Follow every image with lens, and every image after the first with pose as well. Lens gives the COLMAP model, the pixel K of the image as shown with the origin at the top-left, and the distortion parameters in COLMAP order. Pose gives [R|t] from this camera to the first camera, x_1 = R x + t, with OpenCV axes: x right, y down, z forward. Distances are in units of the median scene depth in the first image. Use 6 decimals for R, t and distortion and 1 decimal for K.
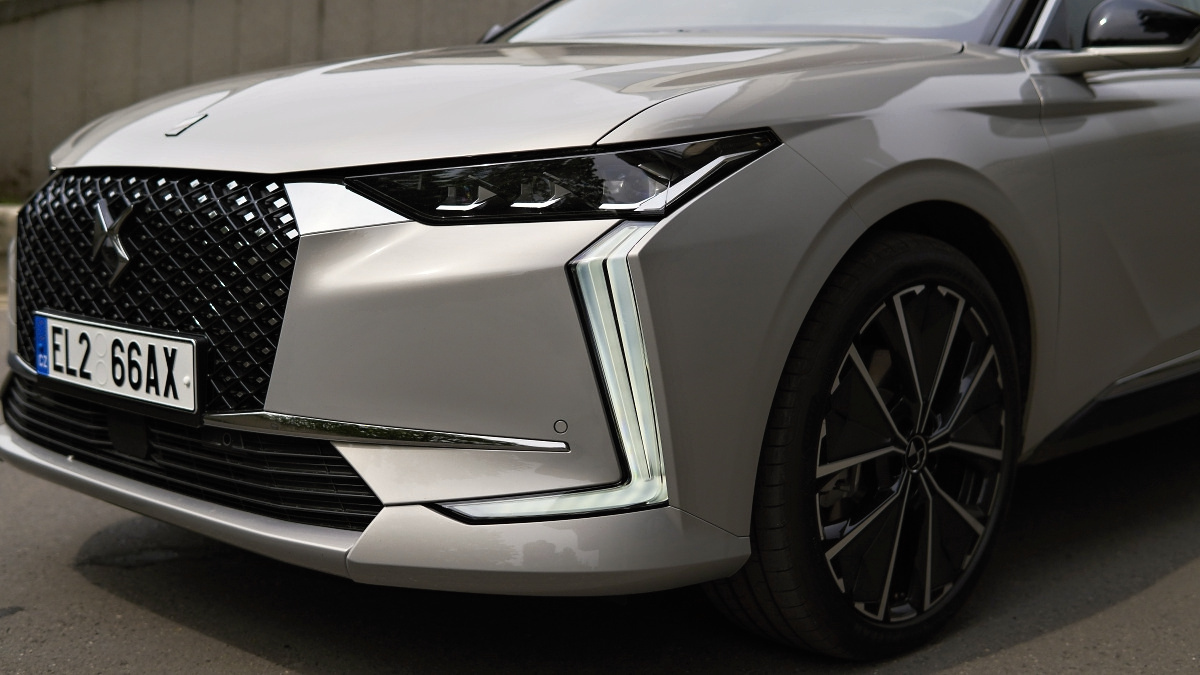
lens RADIAL K [[1616.4, 0, 600.0], [0, 1616.4, 337.5], [0, 0, 1]] dist [-0.177942, -0.040377]
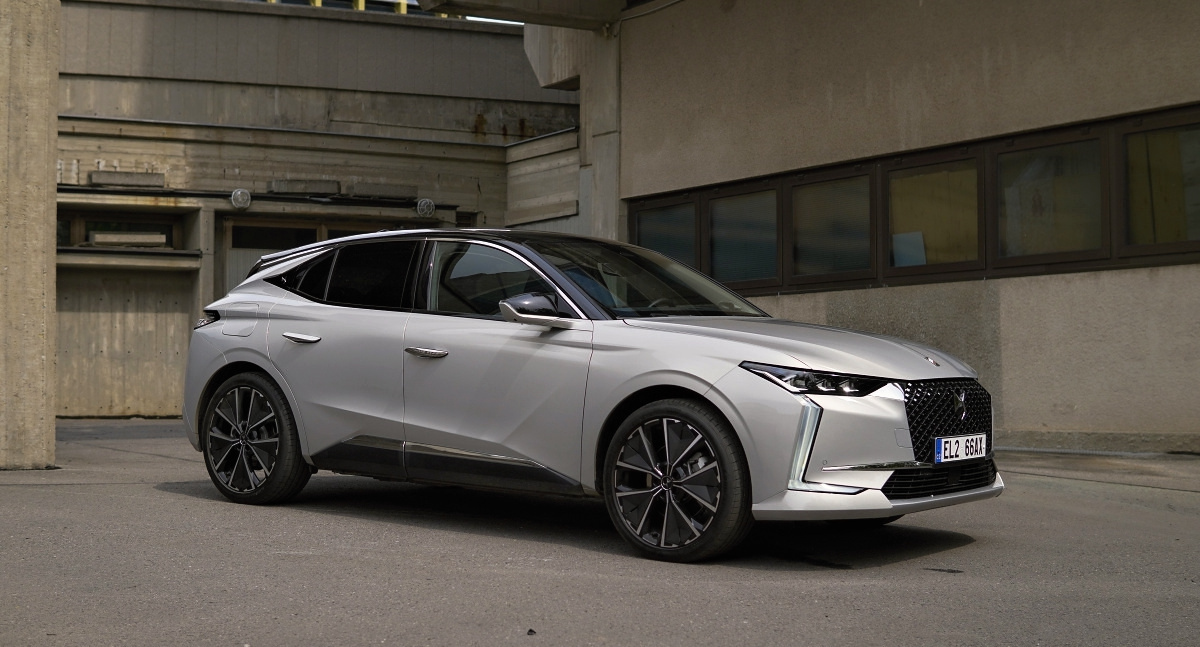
lens RADIAL K [[1606.7, 0, 600.0], [0, 1606.7, 323.5], [0, 0, 1]] dist [-0.189694, -0.061159]
pose [[-0.114607, -0.007016, 0.993386, -3.028994], [0.100115, 0.994802, 0.018576, -0.320355], [-0.988353, 0.101582, -0.113309, 1.949877]]
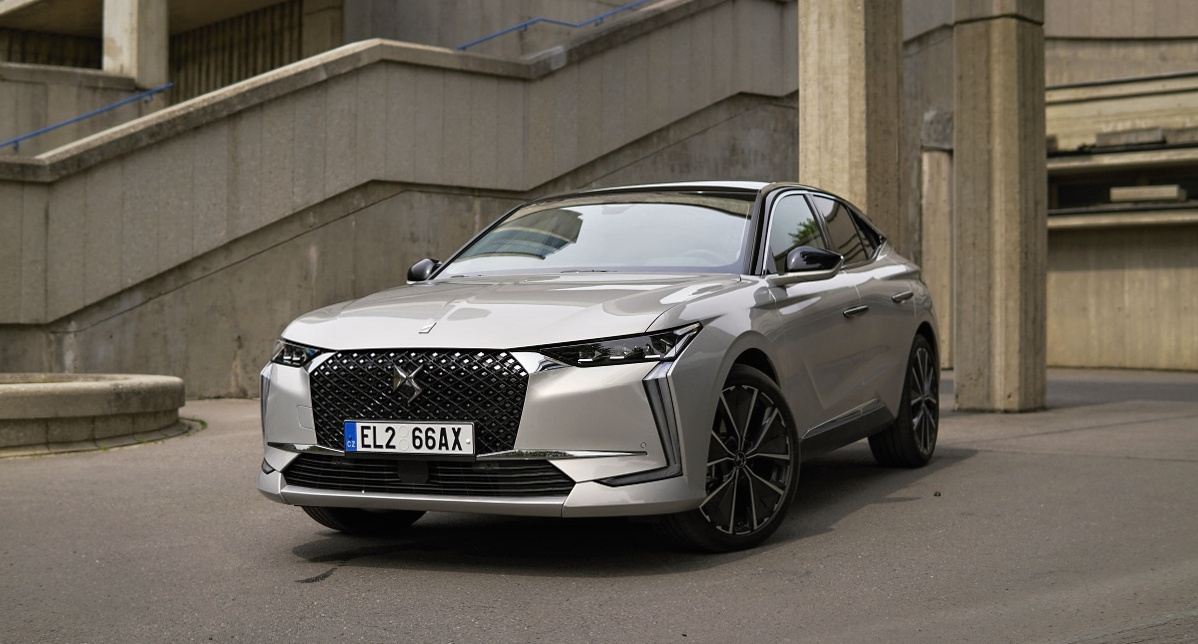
lens RADIAL K [[1604.0, 0, 599.0], [0, 1604.0, 322.0], [0, 0, 1]] dist [-0.189694, -0.061159]
pose [[0.943500, -0.039739, 0.328982, -0.788336], [0.073155, 0.993267, -0.089825, 0.073254], [-0.323198, 0.108817, 0.940054, -1.161344]]
